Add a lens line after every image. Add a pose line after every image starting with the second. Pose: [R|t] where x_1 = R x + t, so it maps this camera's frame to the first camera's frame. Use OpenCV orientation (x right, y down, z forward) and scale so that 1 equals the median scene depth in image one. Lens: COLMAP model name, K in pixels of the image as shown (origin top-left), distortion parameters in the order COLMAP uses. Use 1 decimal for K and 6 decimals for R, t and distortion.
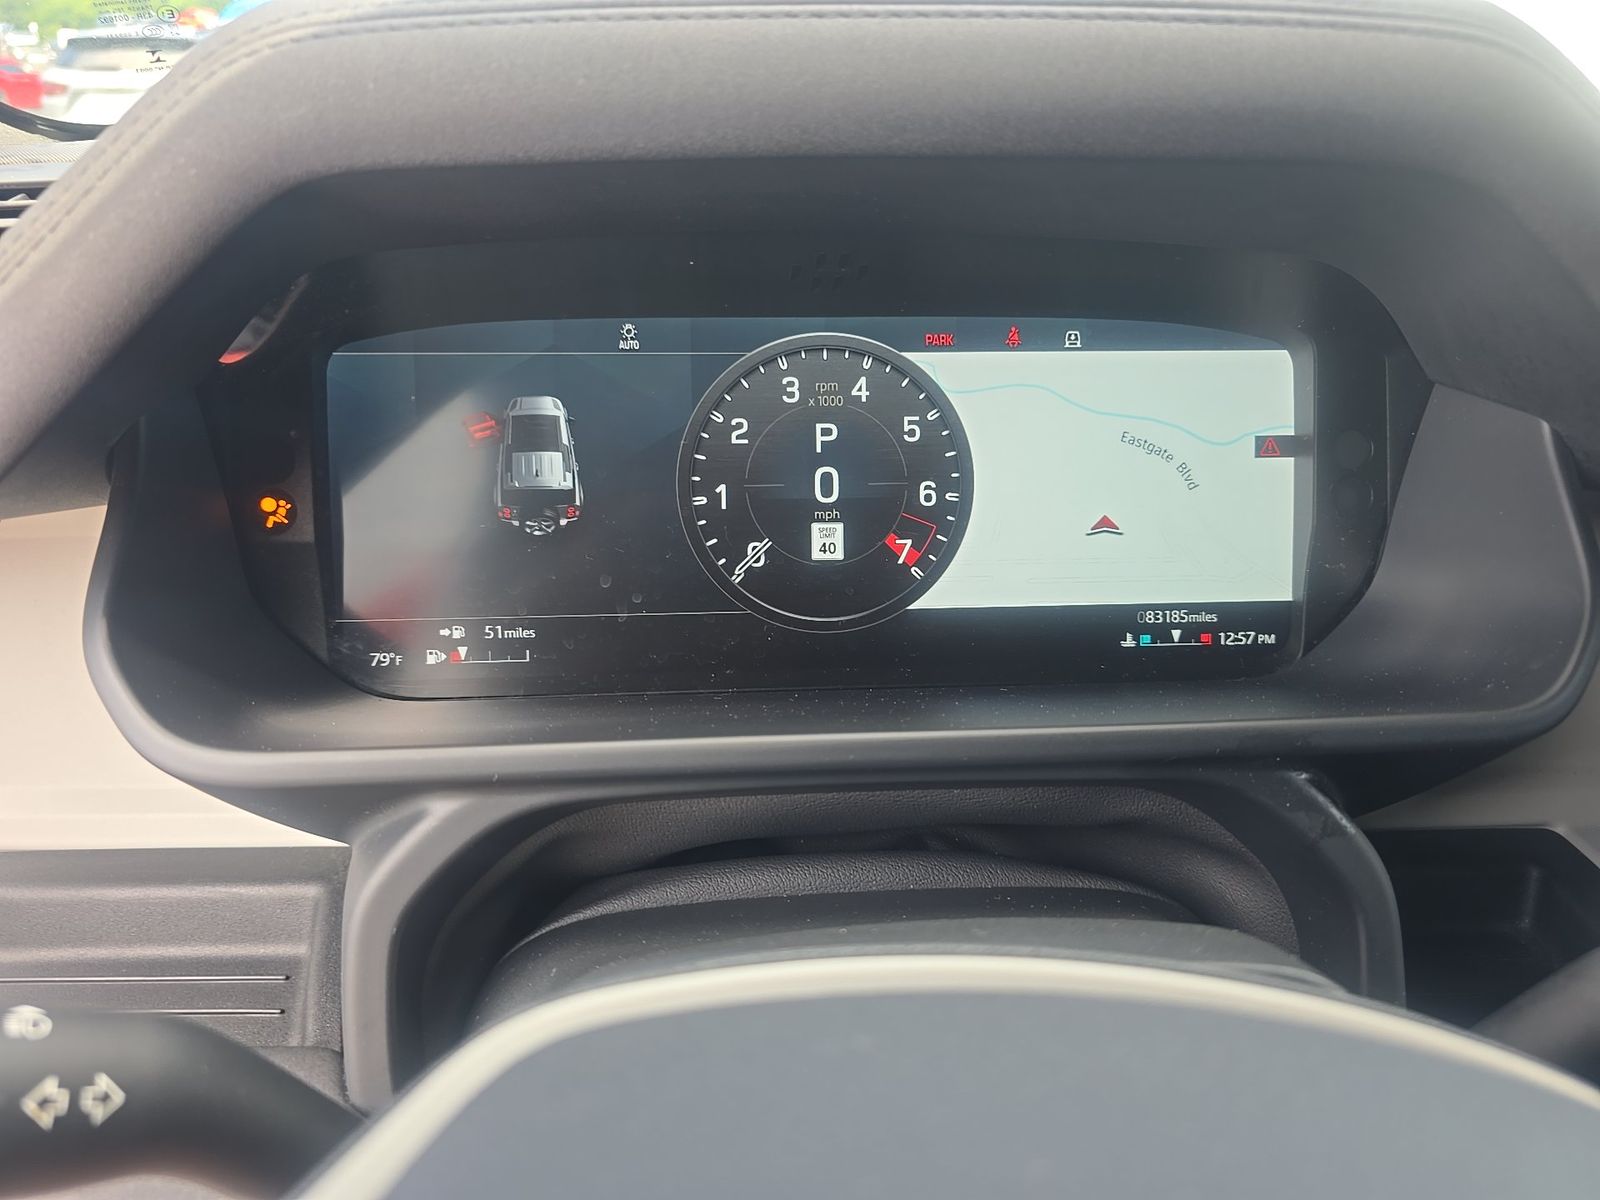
lens RADIAL K [[1079.7, 0, 800.0], [0, 1079.7, 600.0], [0, 0, 1]] dist [0.021320, 0.003539]
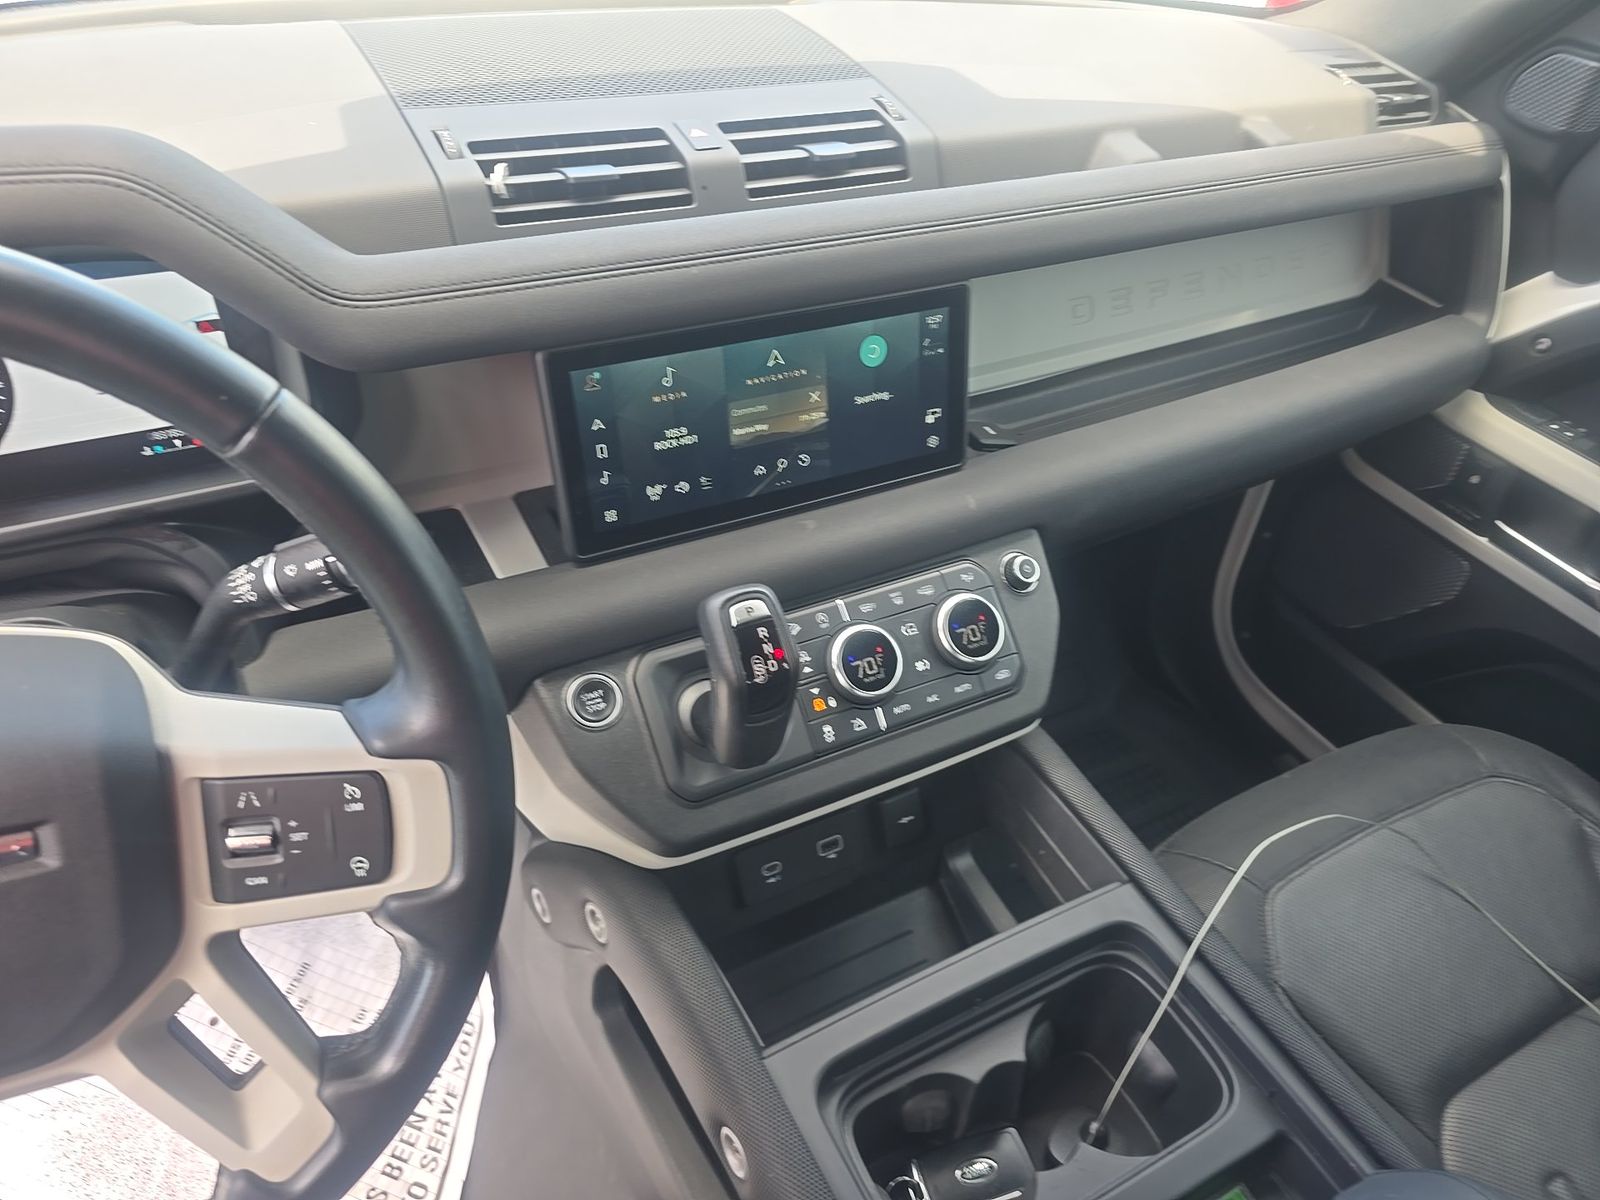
lens RADIAL K [[1072.6, 0, 798.2], [0, 1072.6, 578.3], [0, 0, 1]] dist [0.022895, -0.000774]
pose [[0.913938, -0.209797, 0.347423, 0.682114], [0.112003, 0.953165, 0.280947, -0.152897], [-0.390093, -0.217856, 0.894632, -1.097465]]
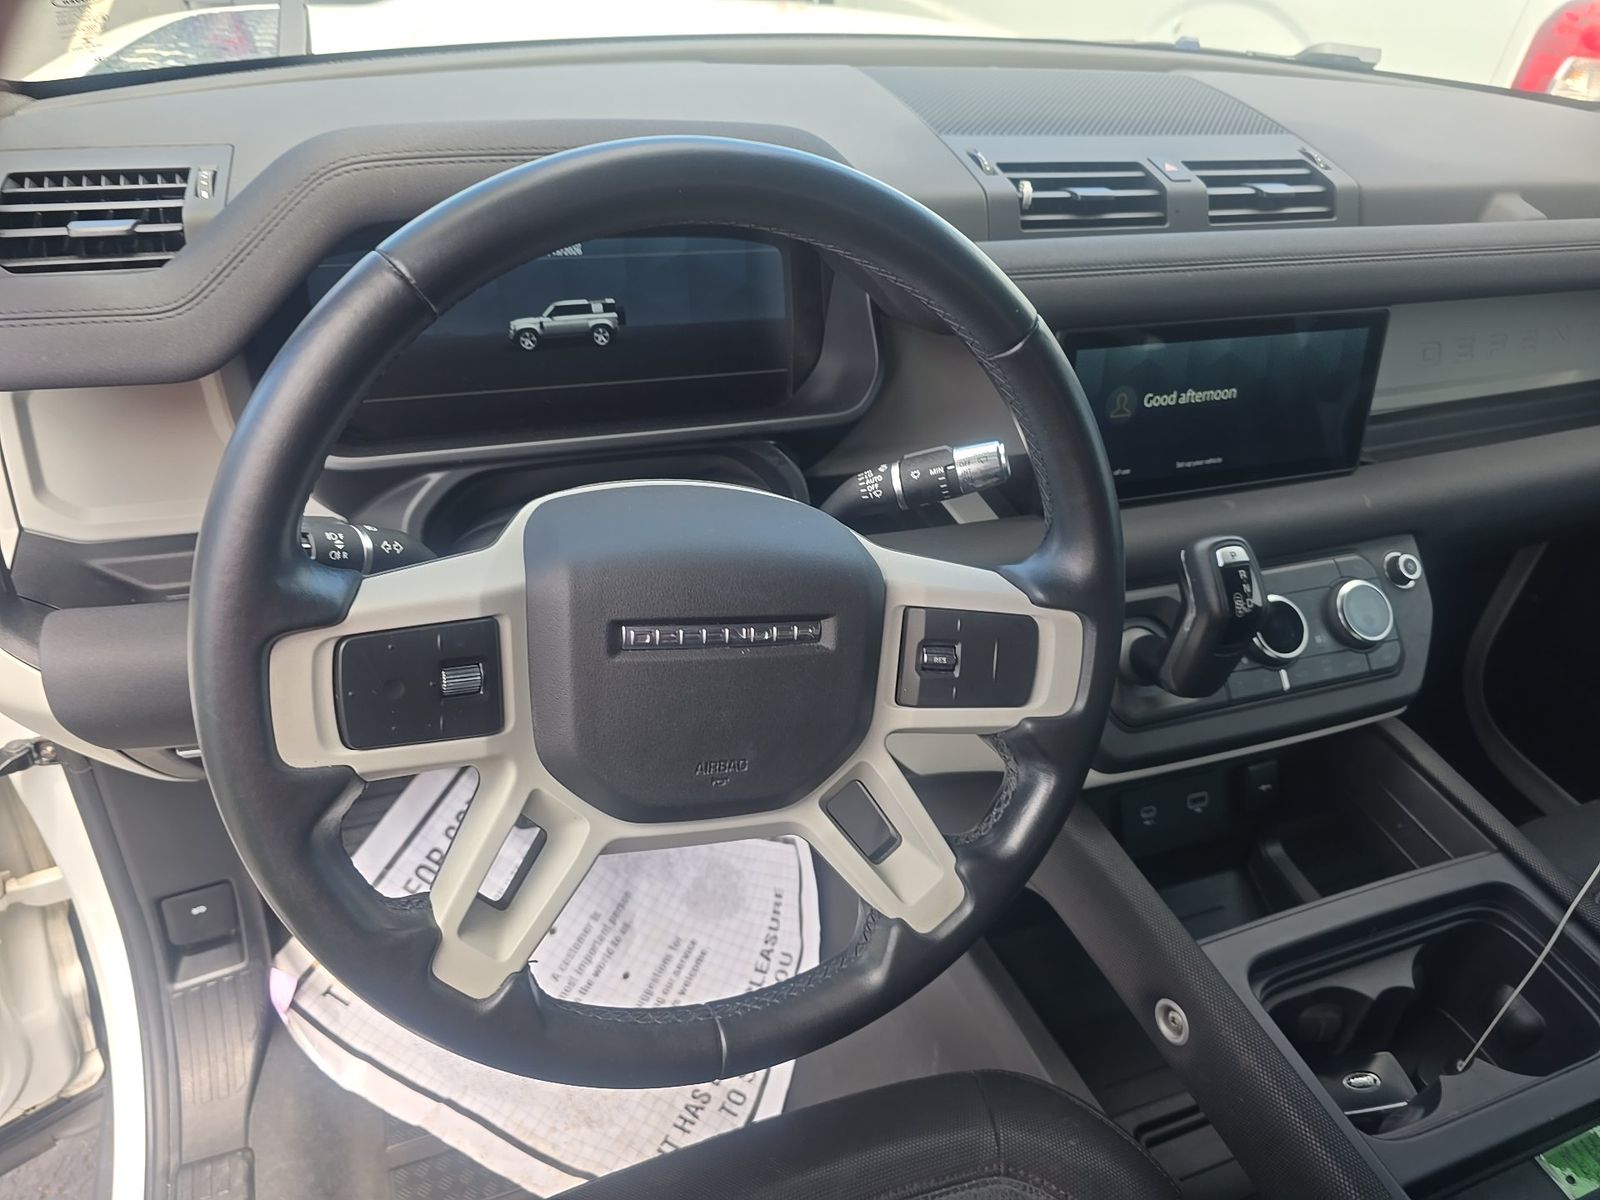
lens RADIAL K [[1079.7, 0, 800.0], [0, 1079.7, 600.0], [0, 0, 1]] dist [0.021320, 0.003539]
pose [[0.953637, -0.107564, 0.281080, -0.199829], [0.043581, 0.973461, 0.224666, -0.042454], [-0.297787, -0.202000, 0.933016, -1.241401]]
